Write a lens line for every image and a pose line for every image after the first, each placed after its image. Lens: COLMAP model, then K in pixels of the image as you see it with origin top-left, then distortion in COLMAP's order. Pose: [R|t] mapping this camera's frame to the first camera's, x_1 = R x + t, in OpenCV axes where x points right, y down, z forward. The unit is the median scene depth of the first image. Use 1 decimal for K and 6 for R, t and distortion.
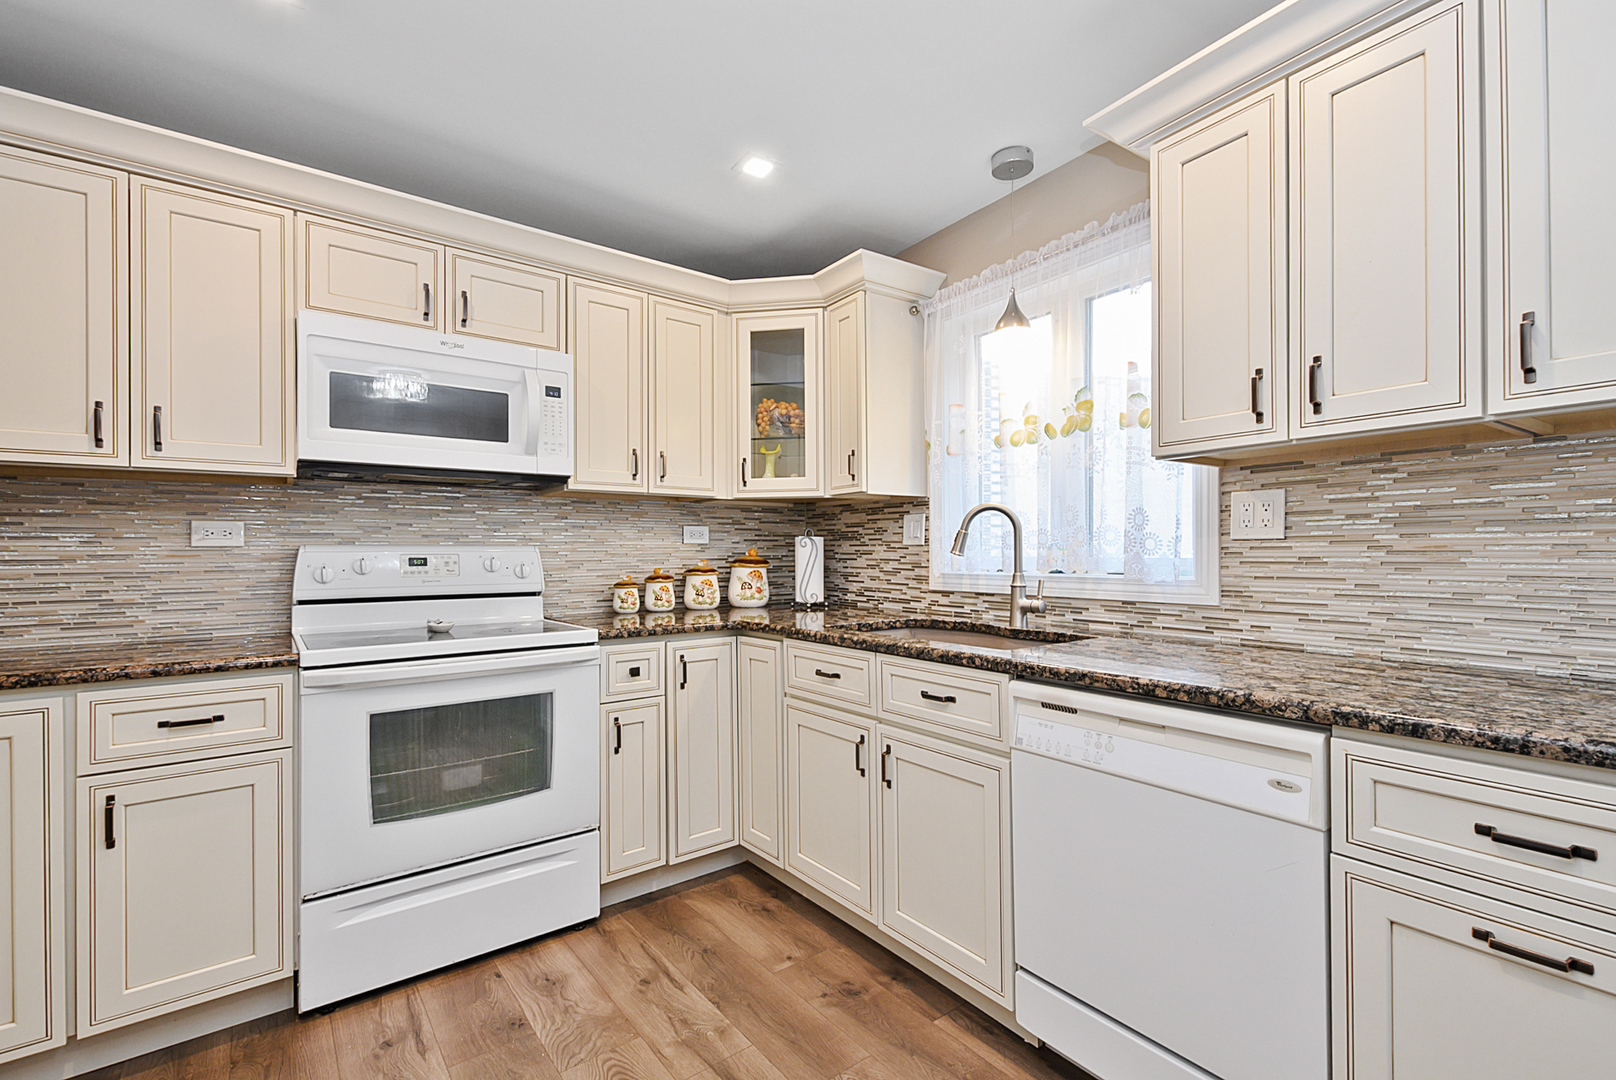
lens RADIAL K [[725.3, 0, 821.2], [0, 725.3, 546.0], [0, 0, 1]] dist [0.008700, -0.005253]
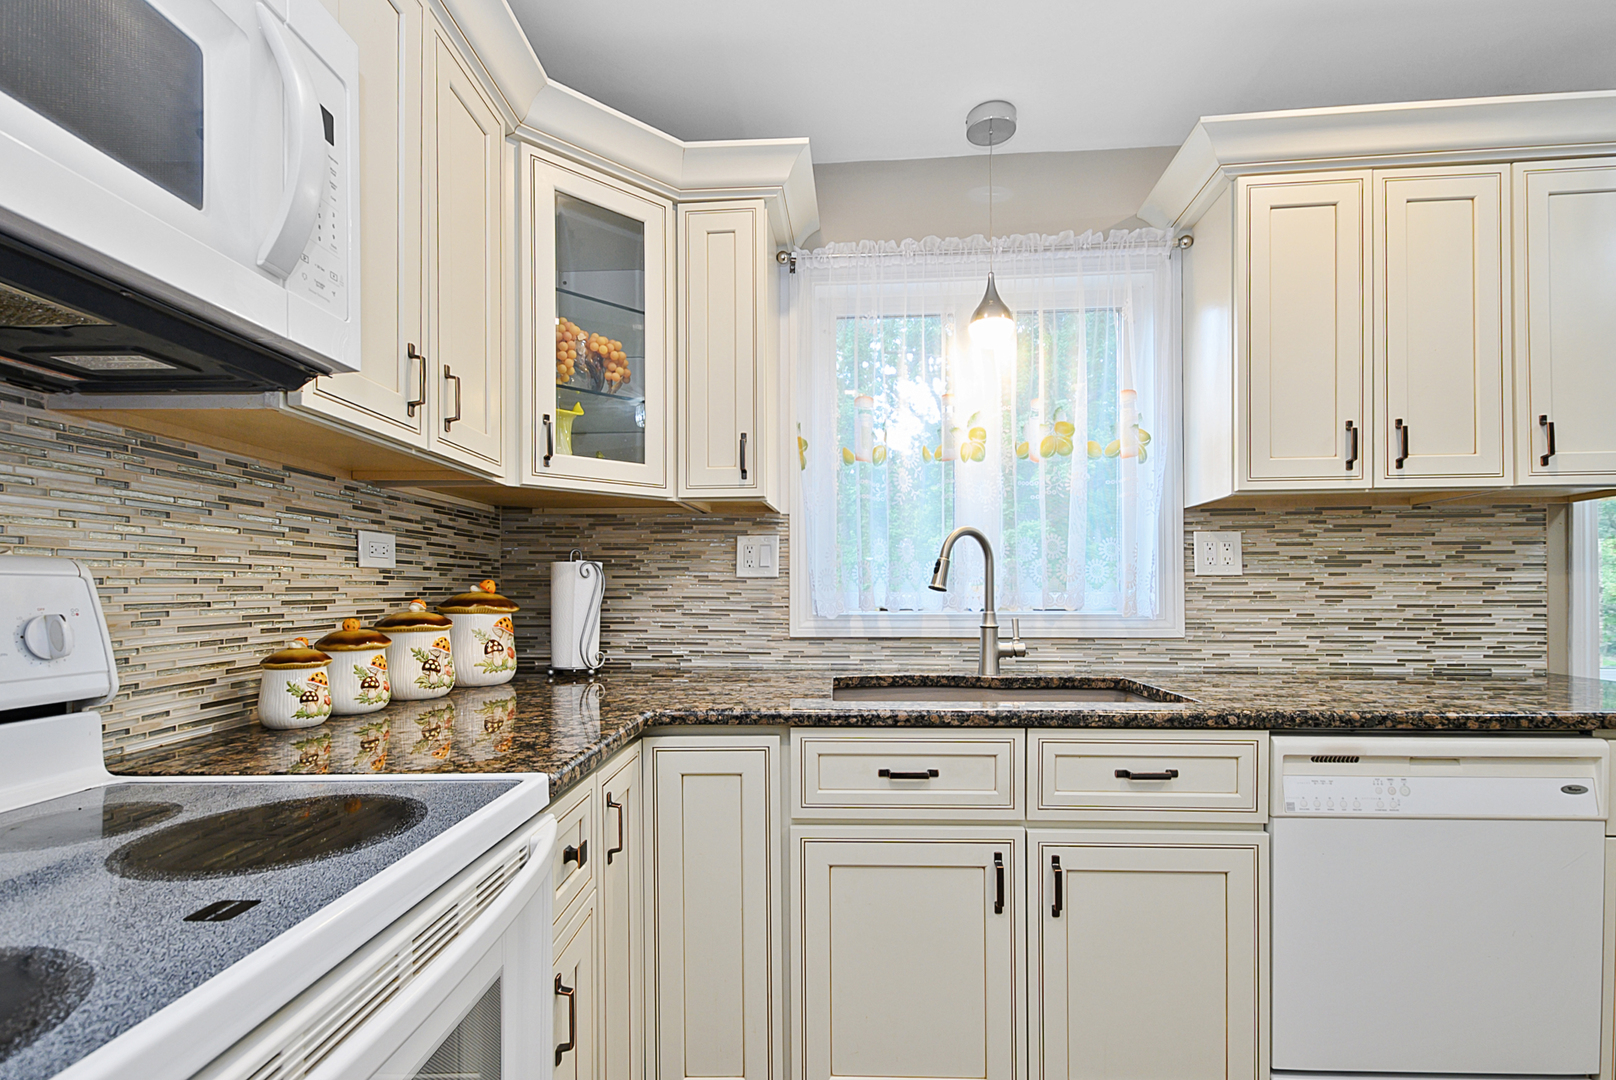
lens RADIAL K [[725.3, 0, 809.2], [0, 725.3, 591.4], [0, 0, 1]] dist [0.008700, -0.005253]
pose [[0.626625, 0.001704, 0.779319, -0.564864], [-0.007927, 0.999960, 0.004188, 0.012893], [-0.779281, -0.008802, 0.626613, 0.685311]]
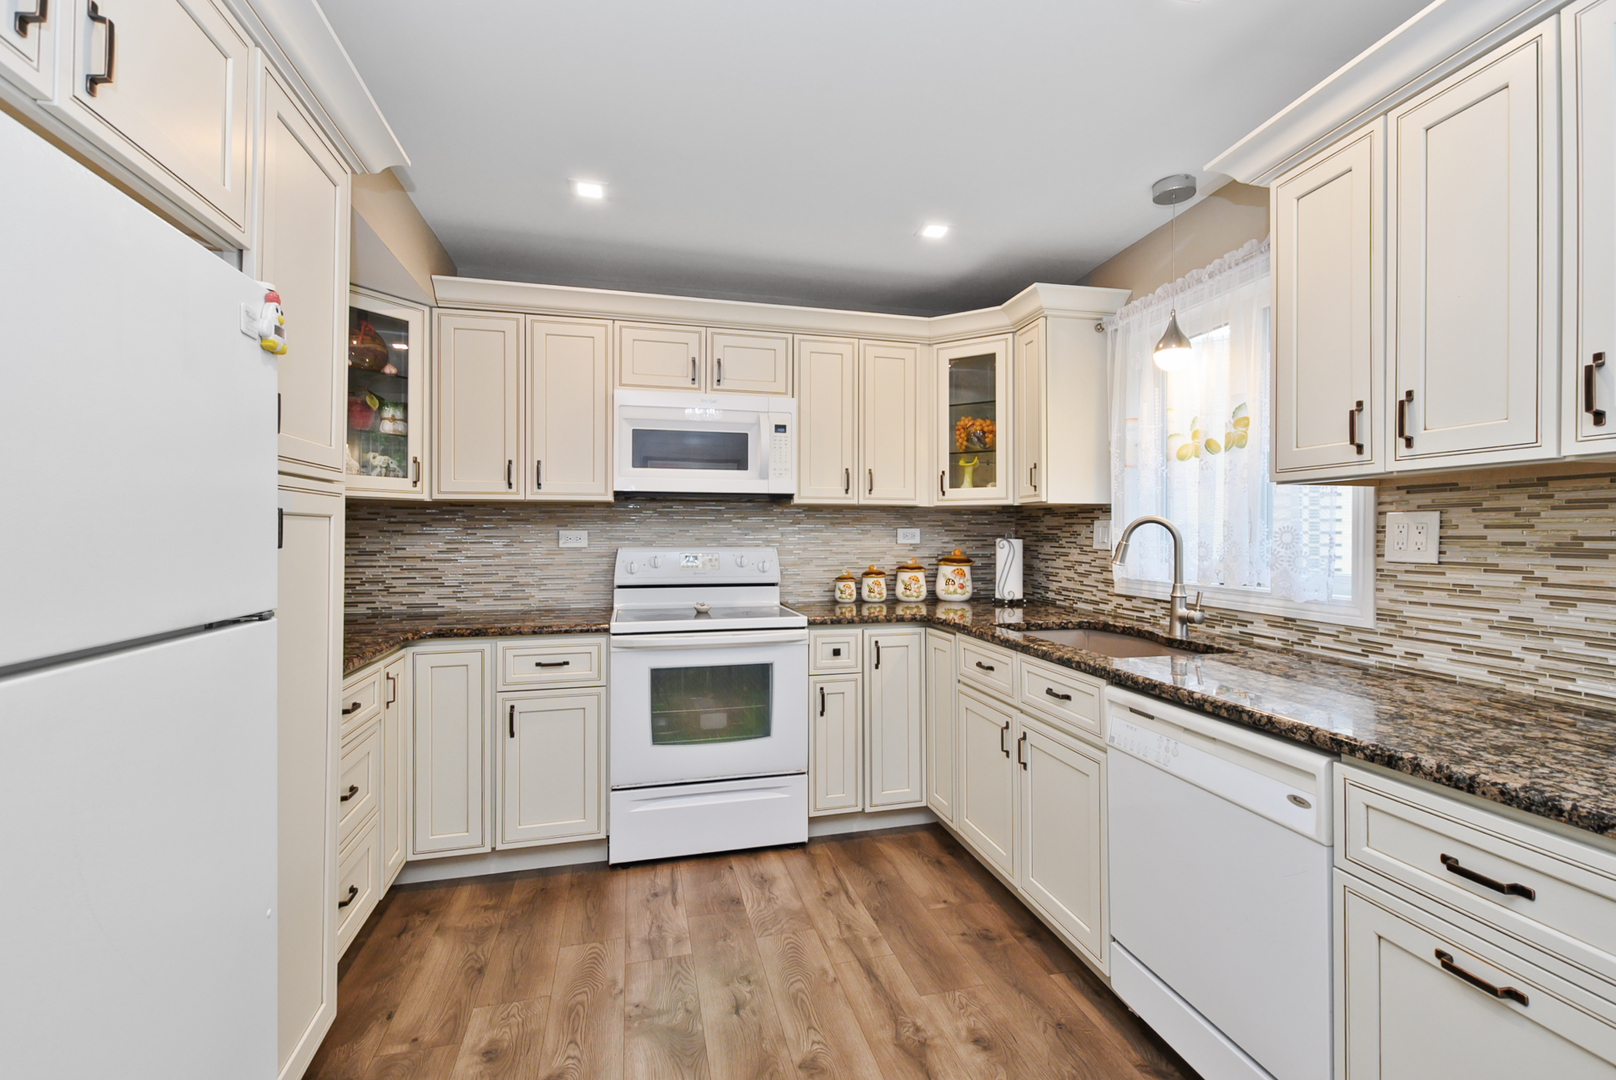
lens RADIAL K [[725.3, 0, 811.6], [0, 725.3, 526.0], [0, 0, 1]] dist [0.008700, -0.005253]
pose [[0.915997, 0.003311, -0.401172, 0.224237], [-0.002785, 0.999994, 0.001894, -0.049800], [0.401176, -0.000617, 0.916001, -0.173594]]
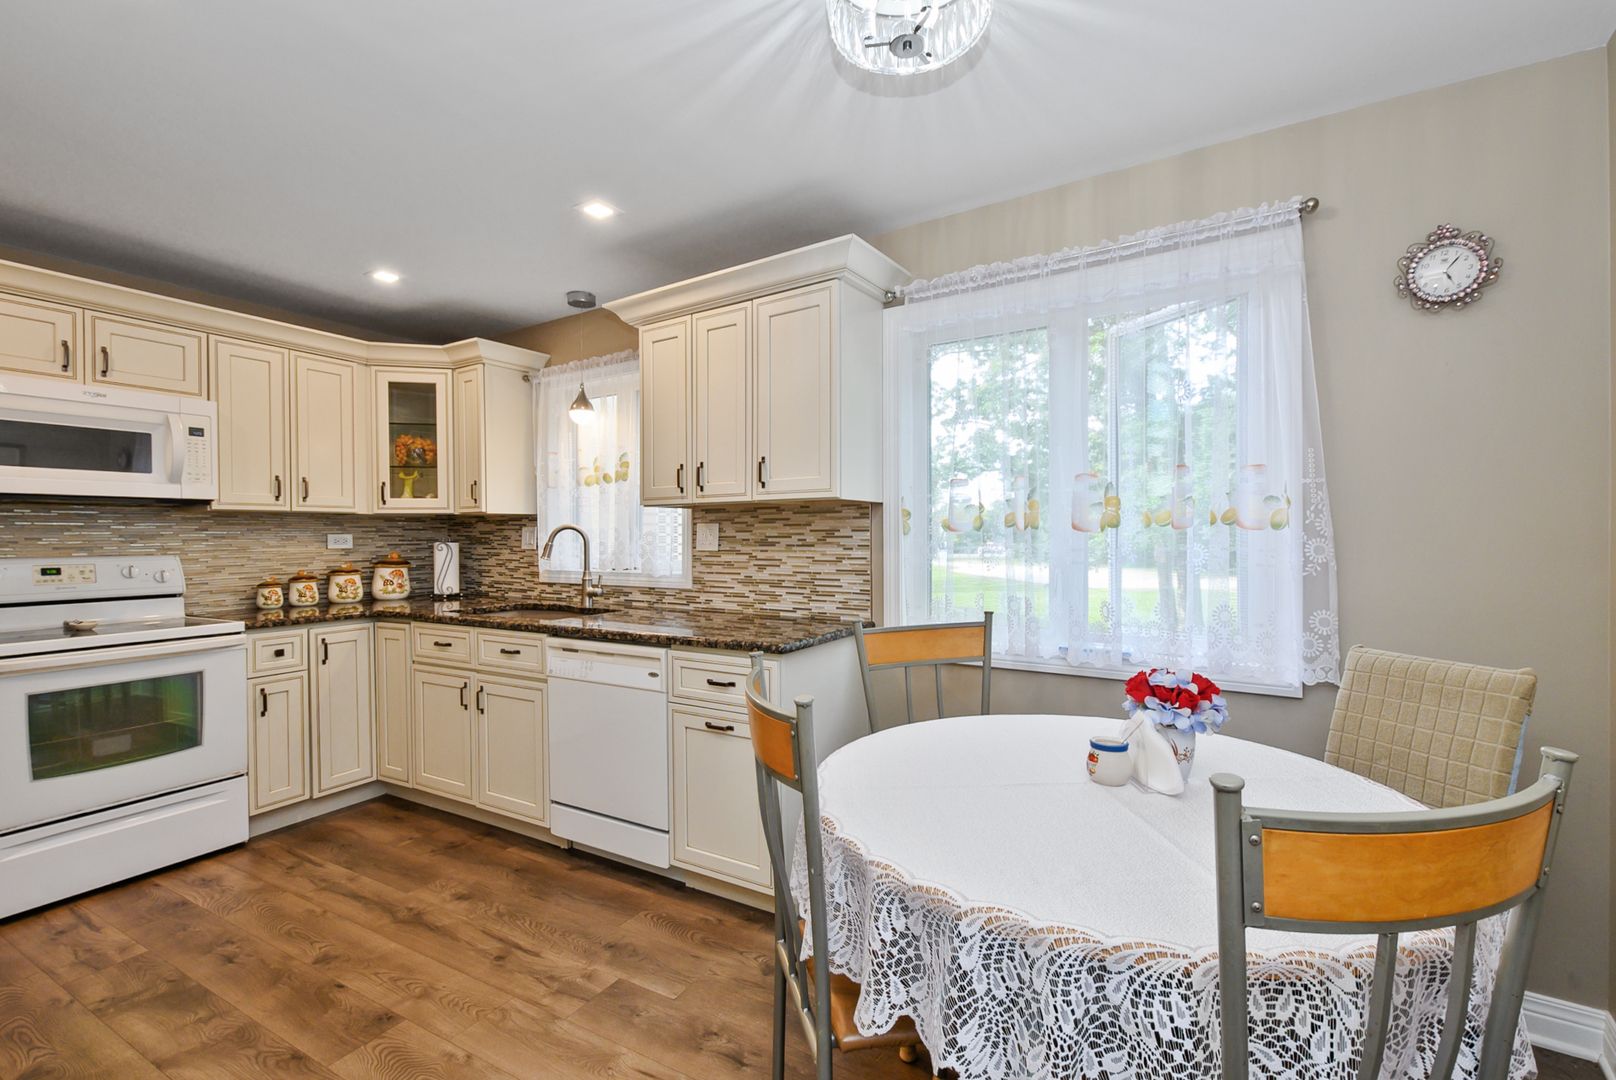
lens RADIAL K [[725.3, 0, 831.7], [0, 725.3, 540.3], [0, 0, 1]] dist [0.008700, -0.005253]
pose [[0.920650, -0.005252, 0.390354, 0.162306], [-0.000794, 0.999882, 0.015327, -0.054563], [-0.390389, -0.014420, 0.920537, -0.646898]]
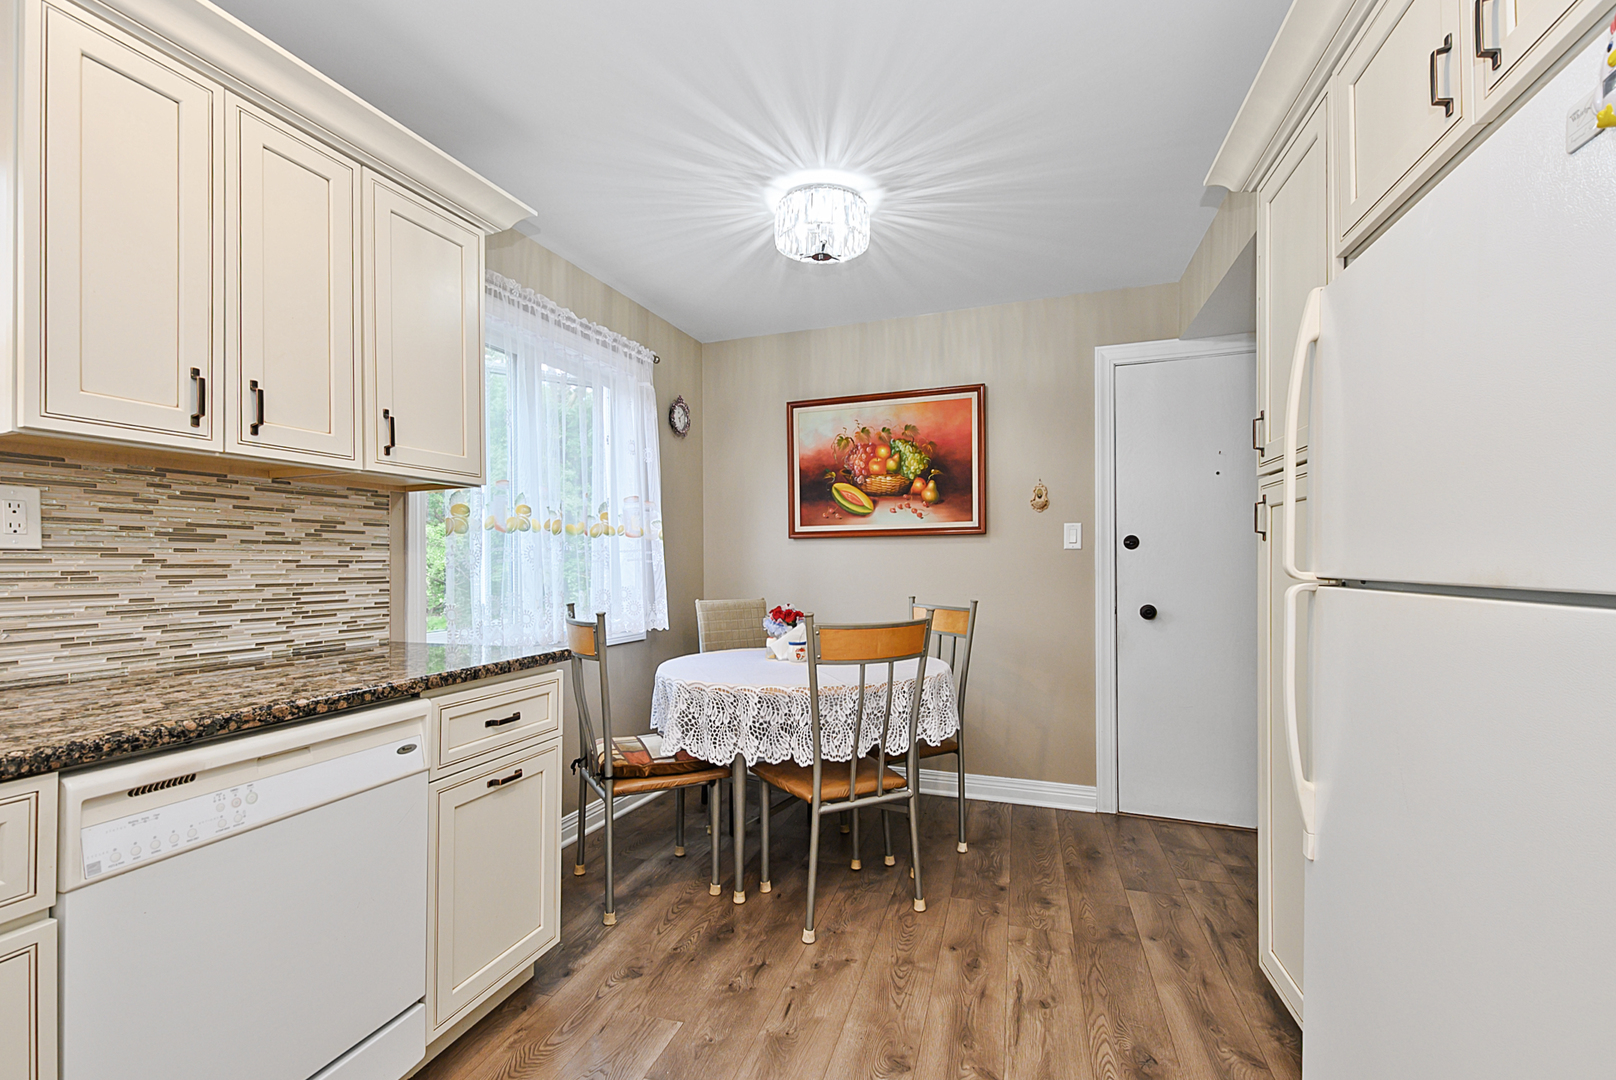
lens RADIAL K [[725.3, 0, 821.9], [0, 725.3, 557.0], [0, 0, 1]] dist [0.008700, -0.005253]
pose [[-0.601083, 0.013077, 0.799079, -0.454375], [-0.002031, 0.999838, -0.017891, 0.009504], [-0.799184, -0.012377, -0.600959, 0.664667]]
